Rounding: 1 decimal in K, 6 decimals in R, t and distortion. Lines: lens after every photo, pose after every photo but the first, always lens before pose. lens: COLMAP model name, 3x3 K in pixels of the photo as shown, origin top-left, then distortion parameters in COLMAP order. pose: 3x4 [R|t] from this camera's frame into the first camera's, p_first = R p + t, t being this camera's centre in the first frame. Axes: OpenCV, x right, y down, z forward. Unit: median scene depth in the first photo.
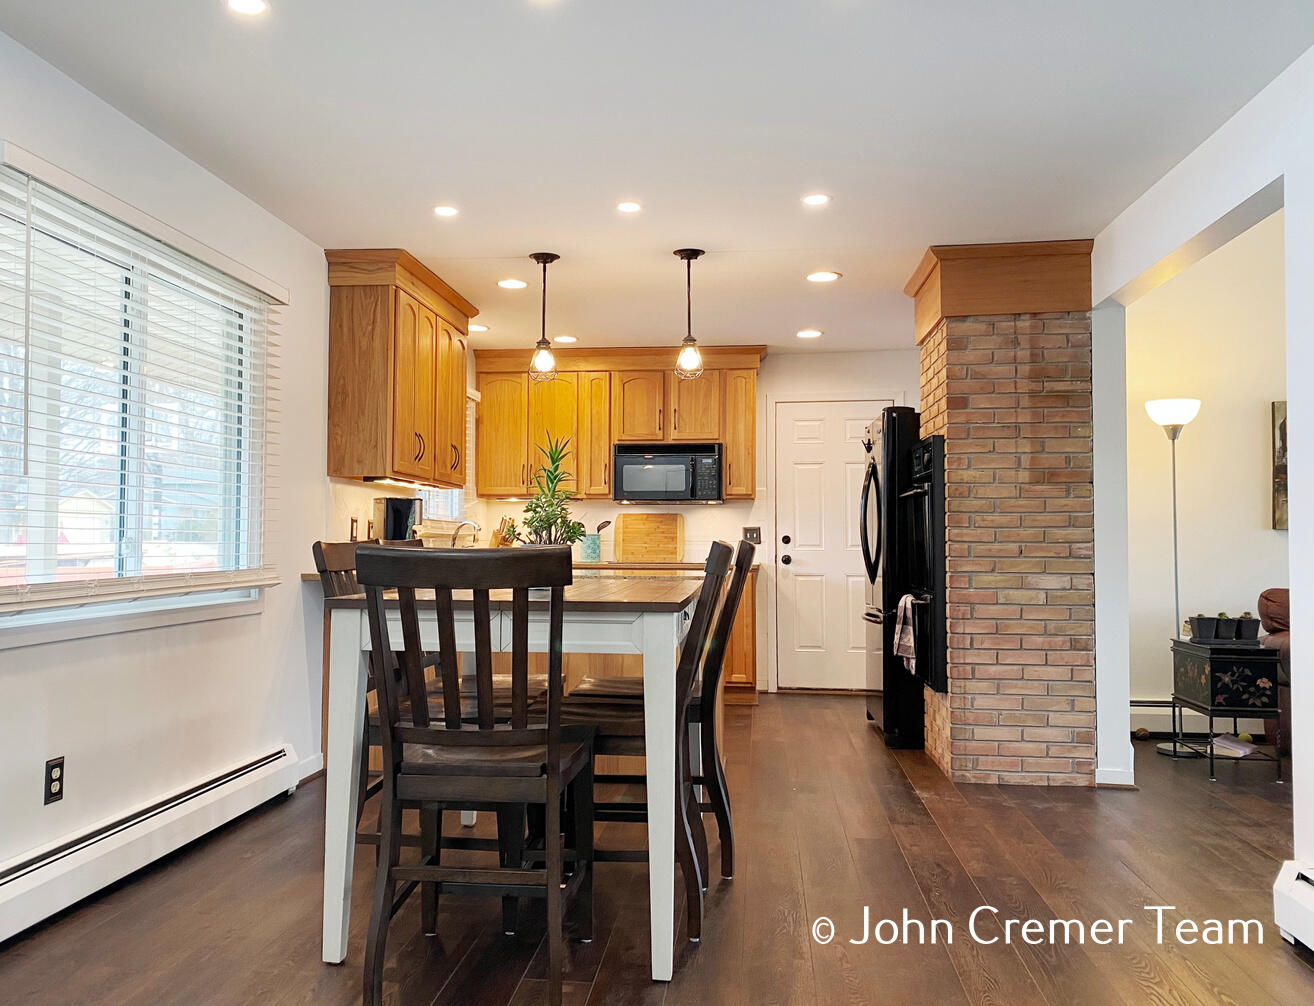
lens RADIAL K [[1030.5, 0, 657.0], [0, 1030.5, 503.0], [0, 0, 1]] dist [0.039920, 0.001808]
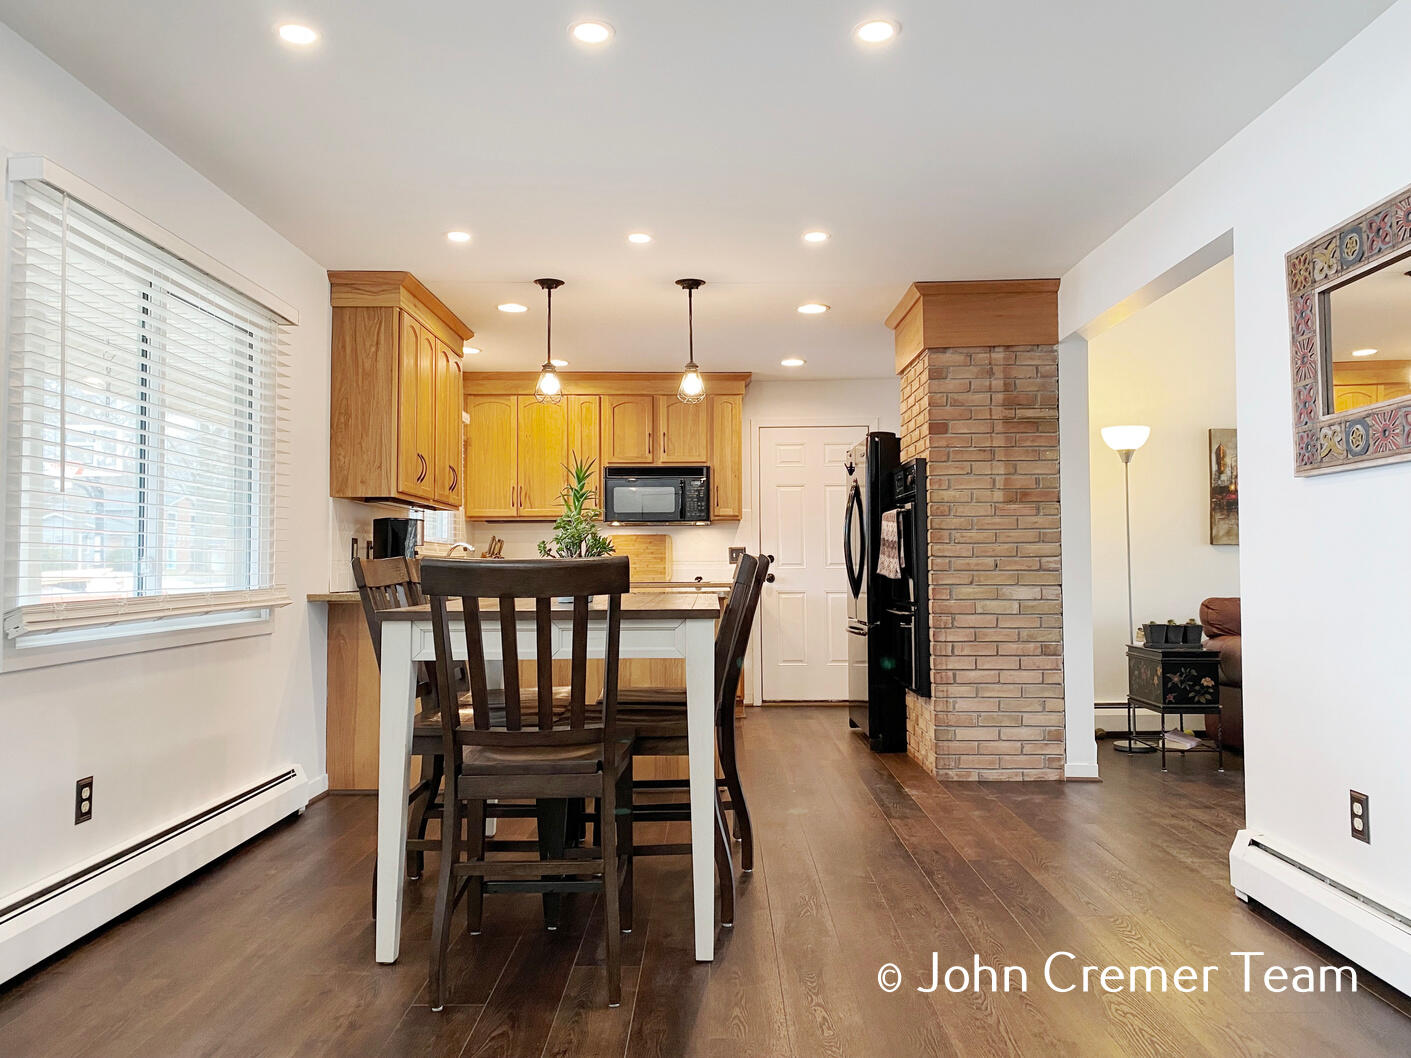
lens RADIAL K [[1057.5, 0, 705.5], [0, 1057.5, 529.0], [0, 0, 1]] dist [0.099876, -0.094839]
pose [[0.992663, -0.004545, 0.120830, -0.085592], [0.004847, 0.999986, -0.002210, 0.009575], [-0.120819, 0.002779, 0.992671, -0.070483]]
